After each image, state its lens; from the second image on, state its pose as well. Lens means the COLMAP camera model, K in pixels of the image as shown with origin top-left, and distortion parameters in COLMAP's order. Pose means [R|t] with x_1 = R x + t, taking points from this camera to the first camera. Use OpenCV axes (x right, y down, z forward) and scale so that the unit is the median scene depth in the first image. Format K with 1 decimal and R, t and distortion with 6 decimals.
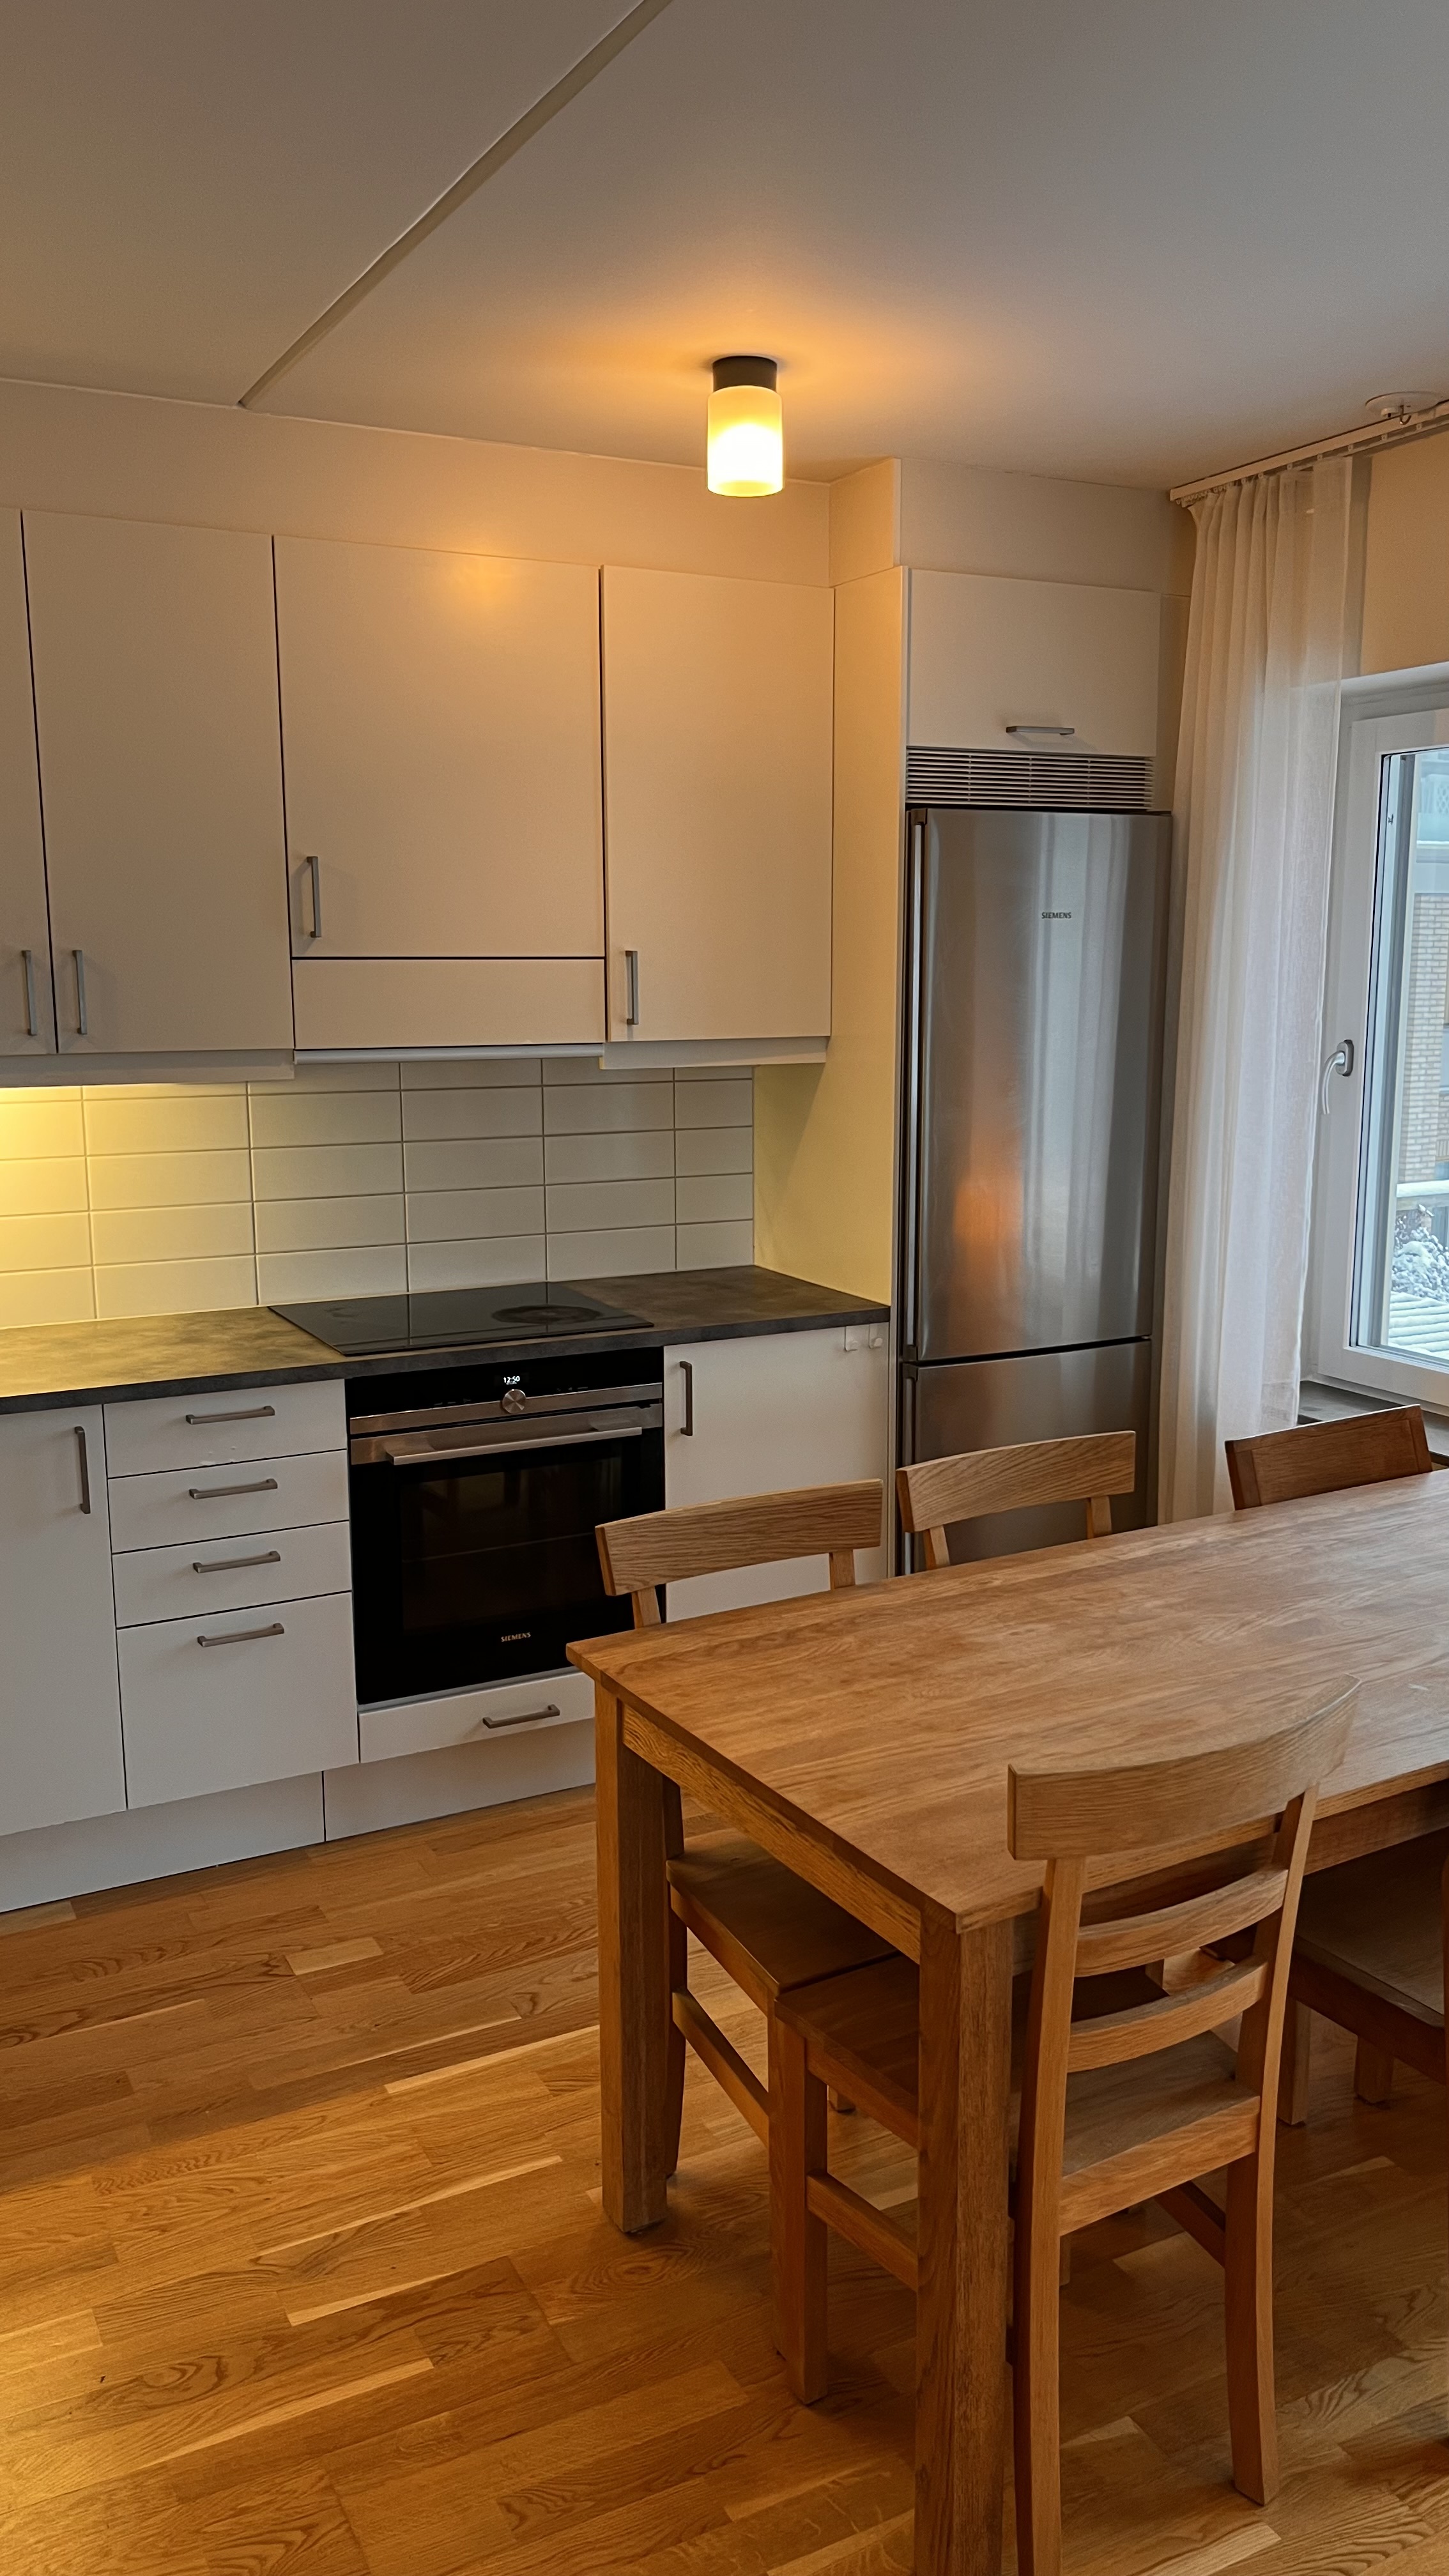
lens RADIAL K [[1984.2, 0, 766.5], [0, 1984.2, 1309.5], [0, 0, 1]] dist [0.063929, -0.089267]
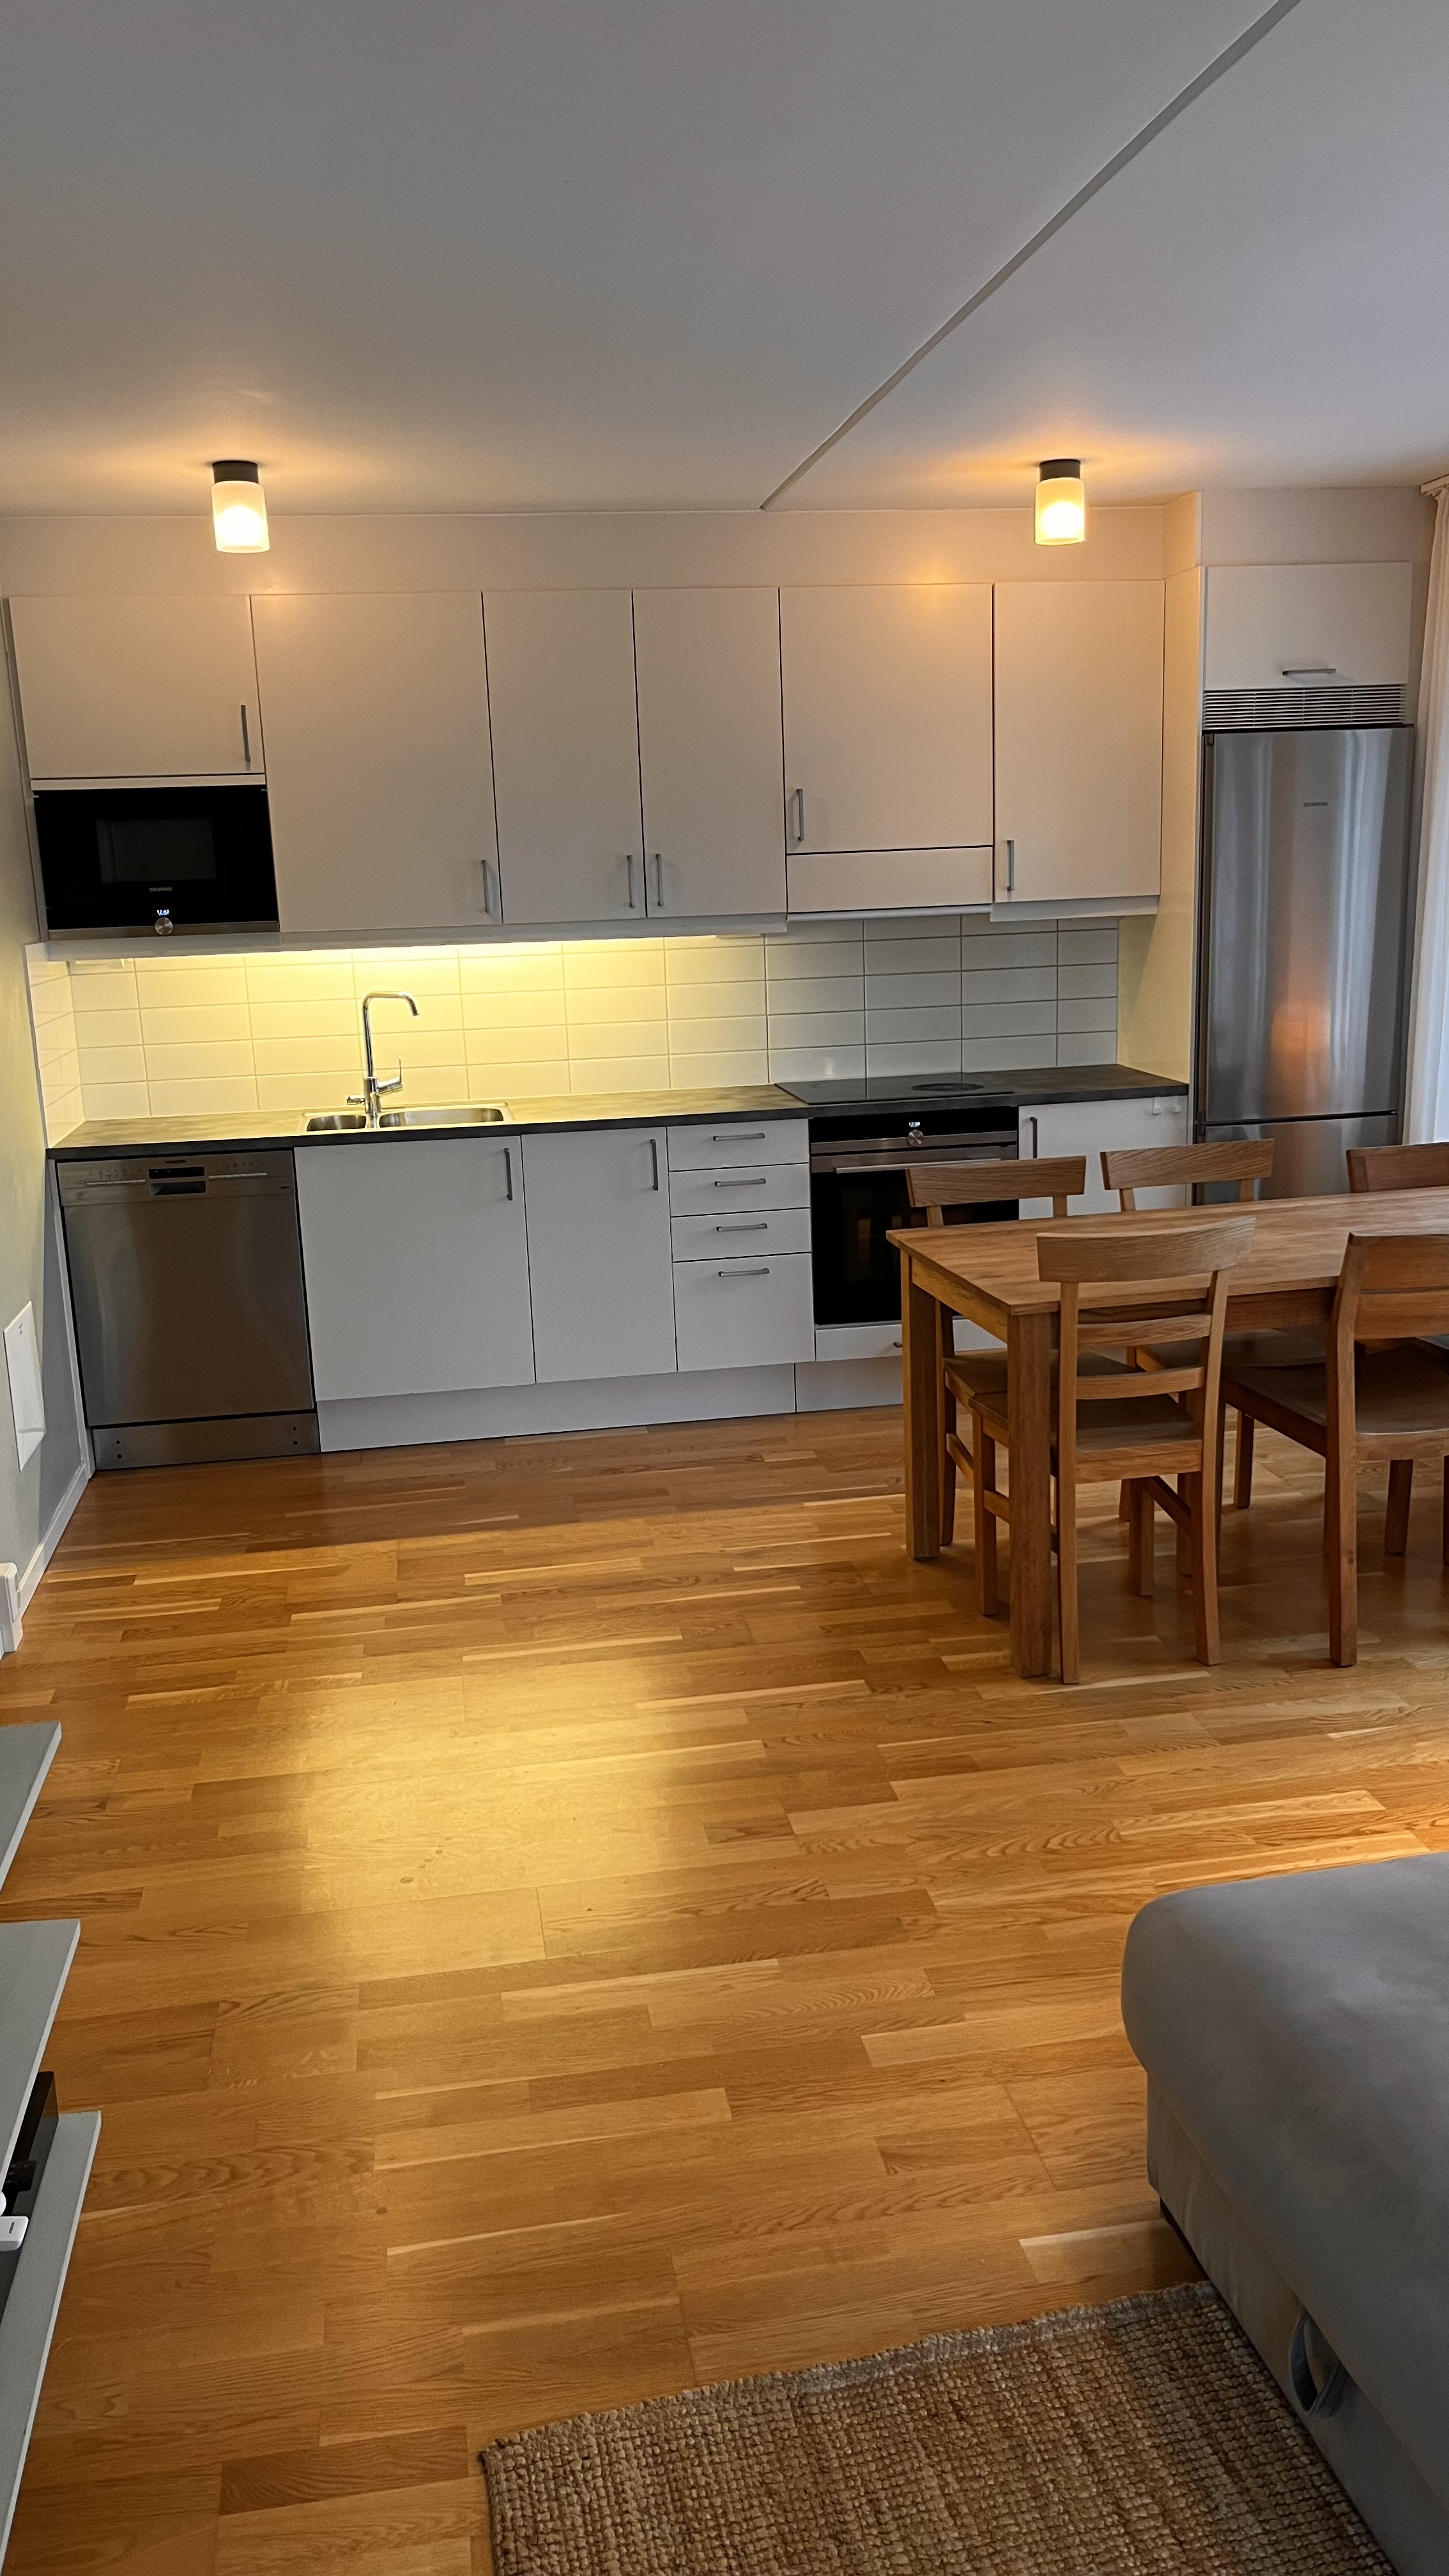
lens RADIAL K [[1984.2, 0, 751.0], [0, 1984.2, 1292.9], [0, 0, 1]] dist [0.063929, -0.089267]
pose [[0.950684, 0.035847, -0.308082, 0.242315], [-0.021606, 0.998540, 0.049514, 0.097146], [0.309407, -0.040416, 0.950070, -0.543131]]
